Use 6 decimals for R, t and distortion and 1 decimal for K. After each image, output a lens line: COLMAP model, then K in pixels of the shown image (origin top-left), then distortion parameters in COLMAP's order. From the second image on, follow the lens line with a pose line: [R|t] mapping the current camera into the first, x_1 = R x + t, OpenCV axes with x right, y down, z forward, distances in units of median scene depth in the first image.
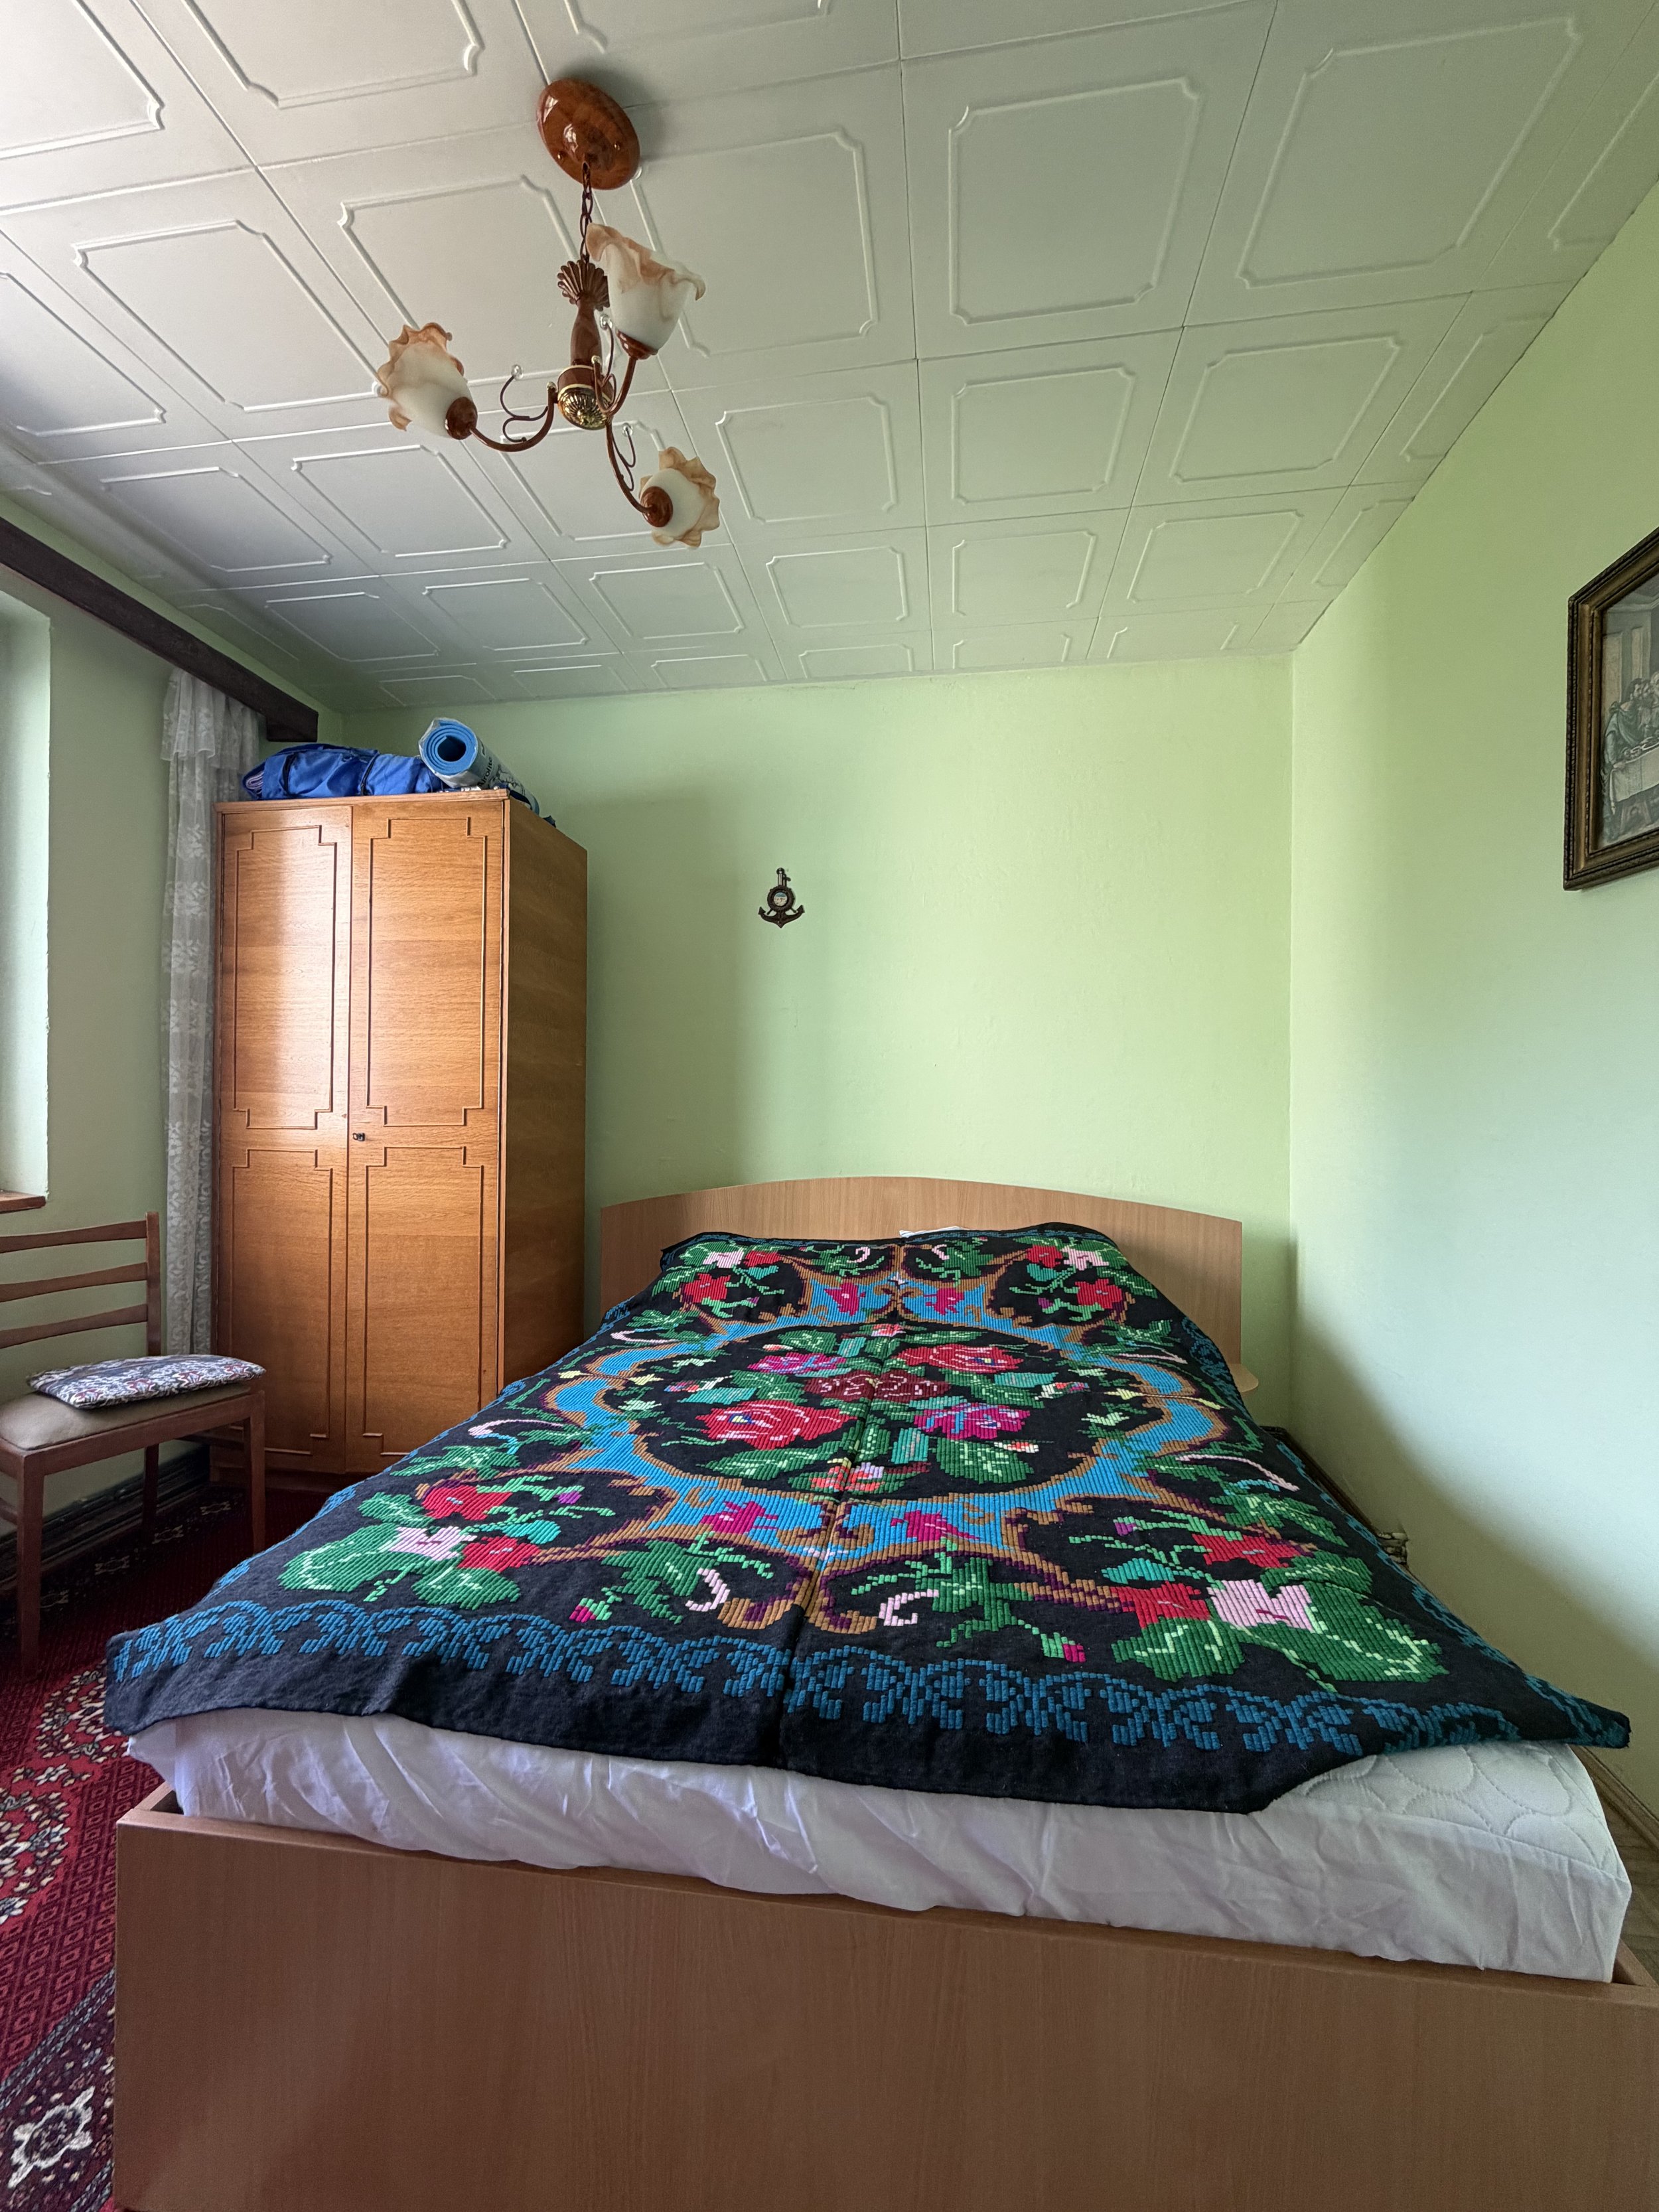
lens RADIAL K [[881.3, 0, 836.3], [0, 881.3, 1102.7], [0, 0, 1]] dist [0.002455, -0.000990]
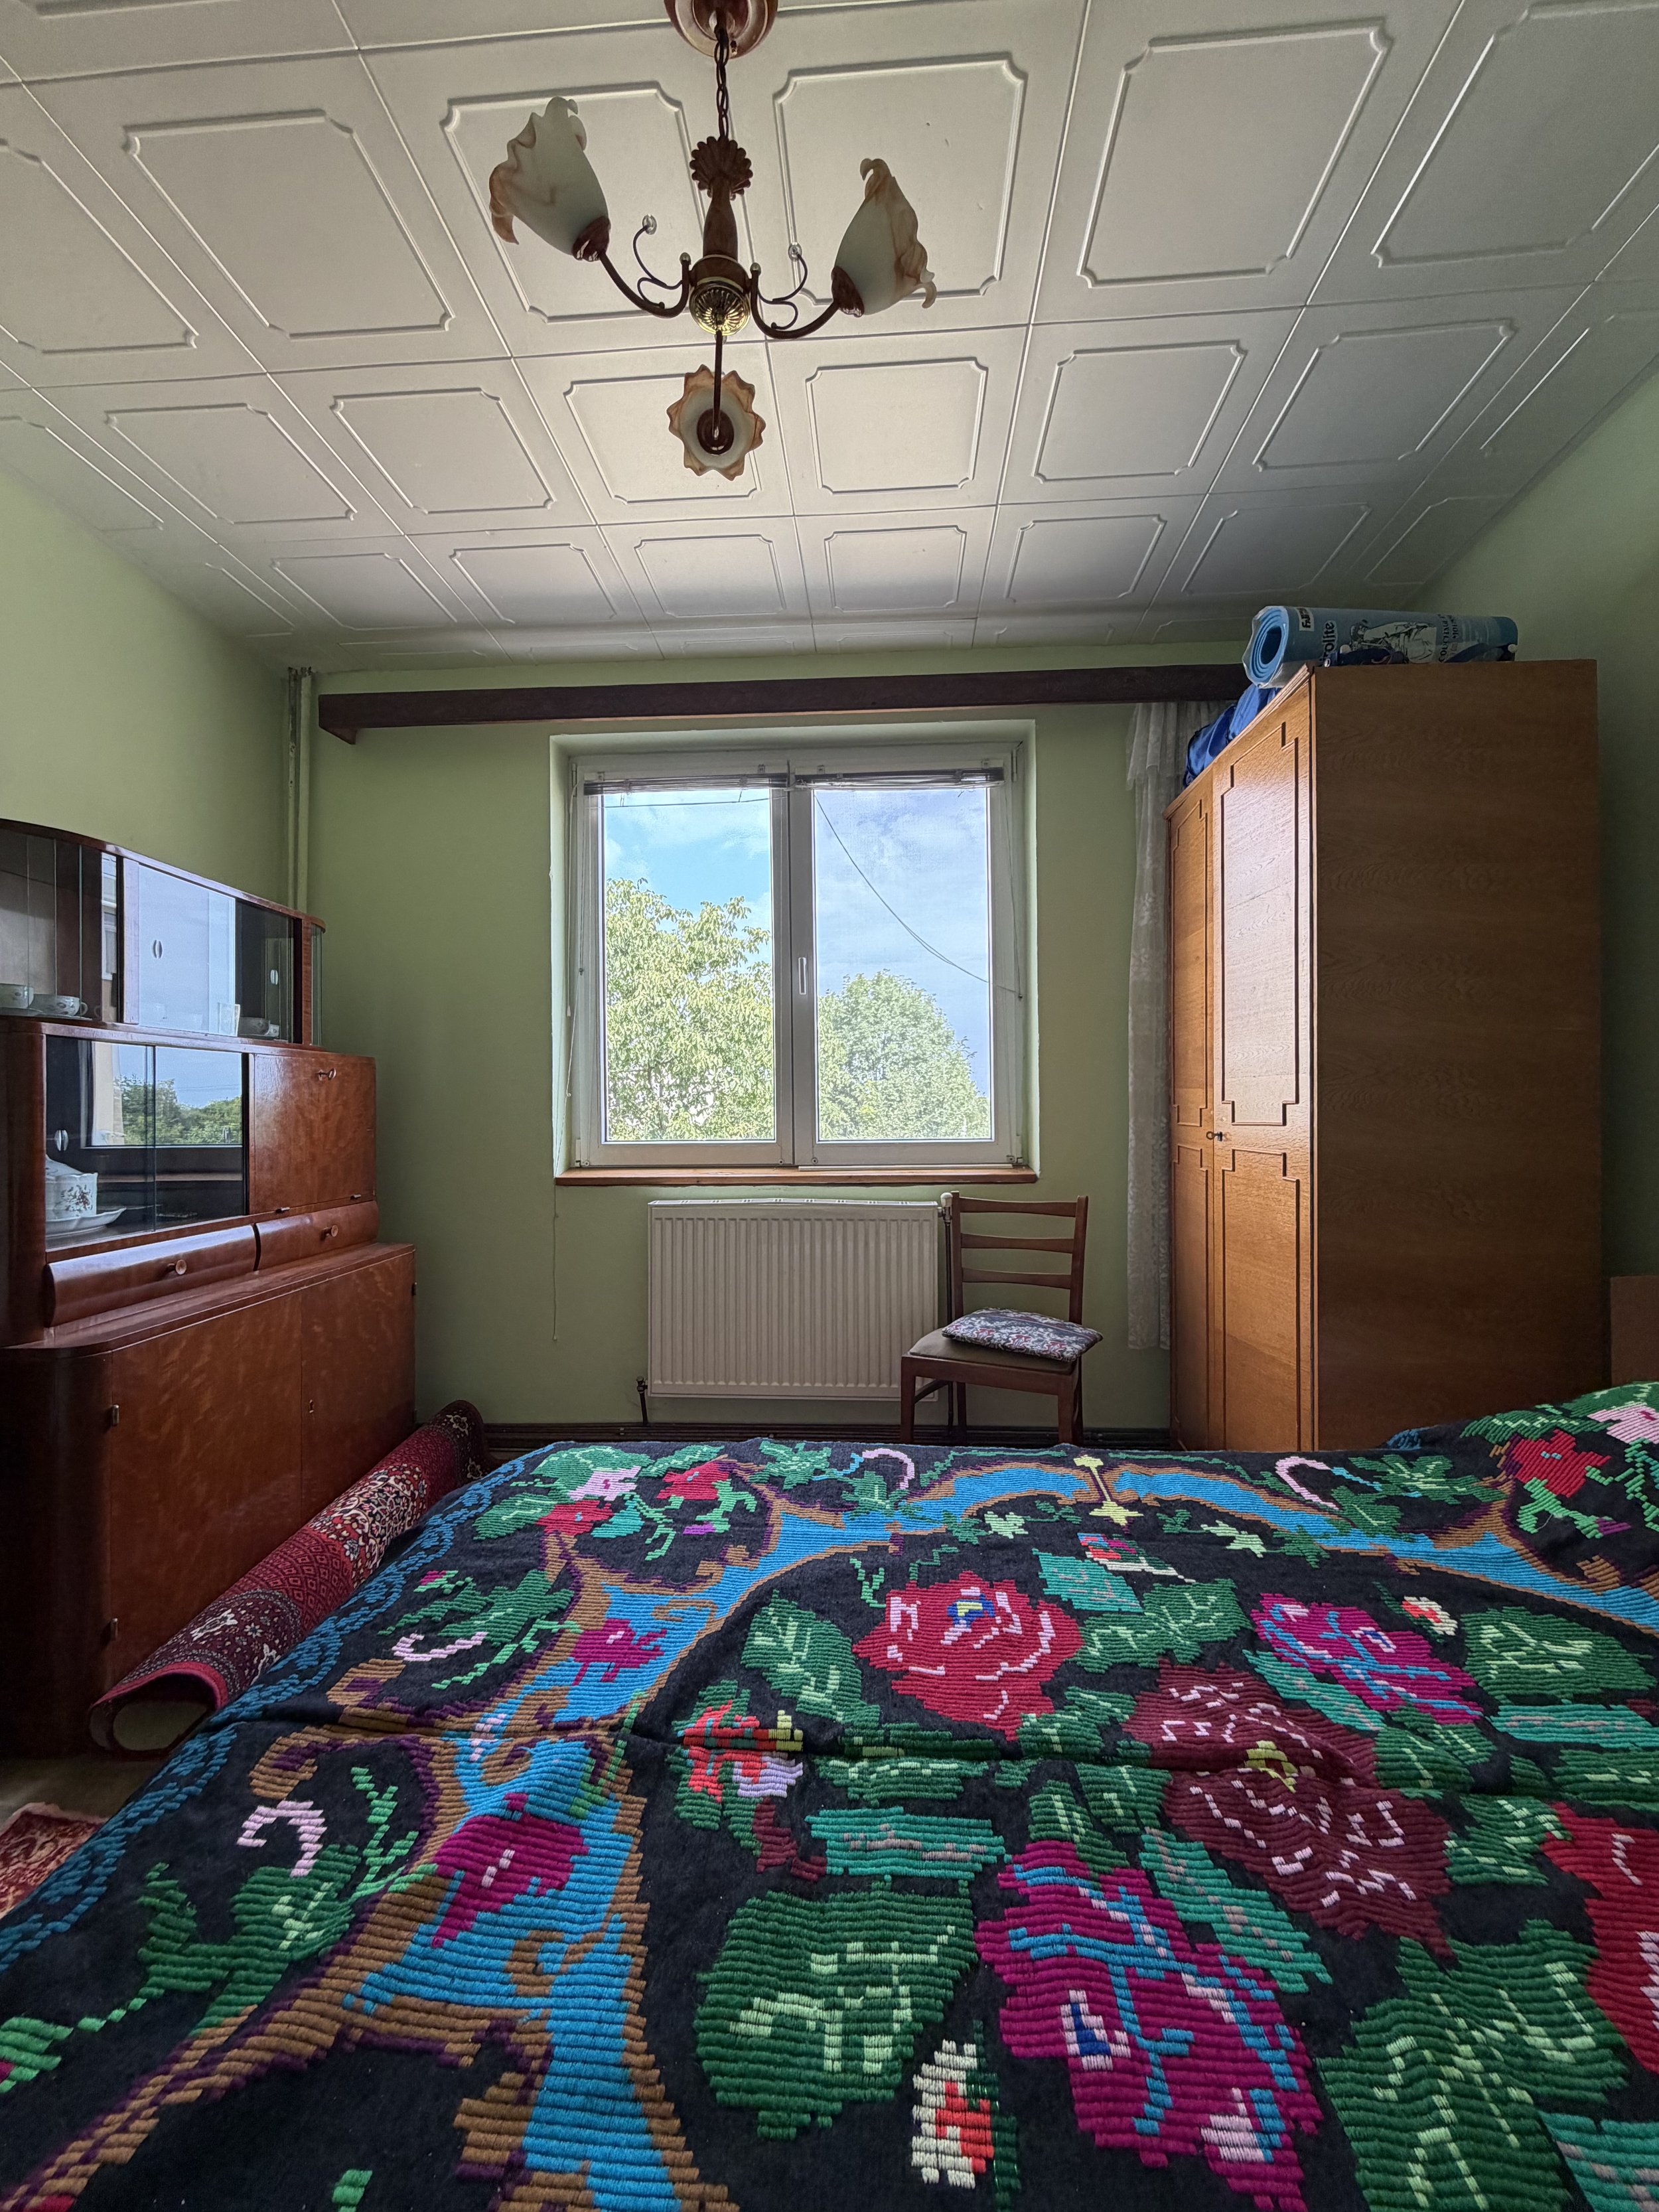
lens RADIAL K [[881.3, 0, 831.4], [0, 881.3, 1115.6], [0, 0, 1]] dist [0.002455, -0.000990]
pose [[0.066169, 0.007139, -0.997783, 0.518500], [0.008479, 0.999934, 0.007717, 0.013273], [0.997772, -0.008971, 0.066104, 0.916940]]
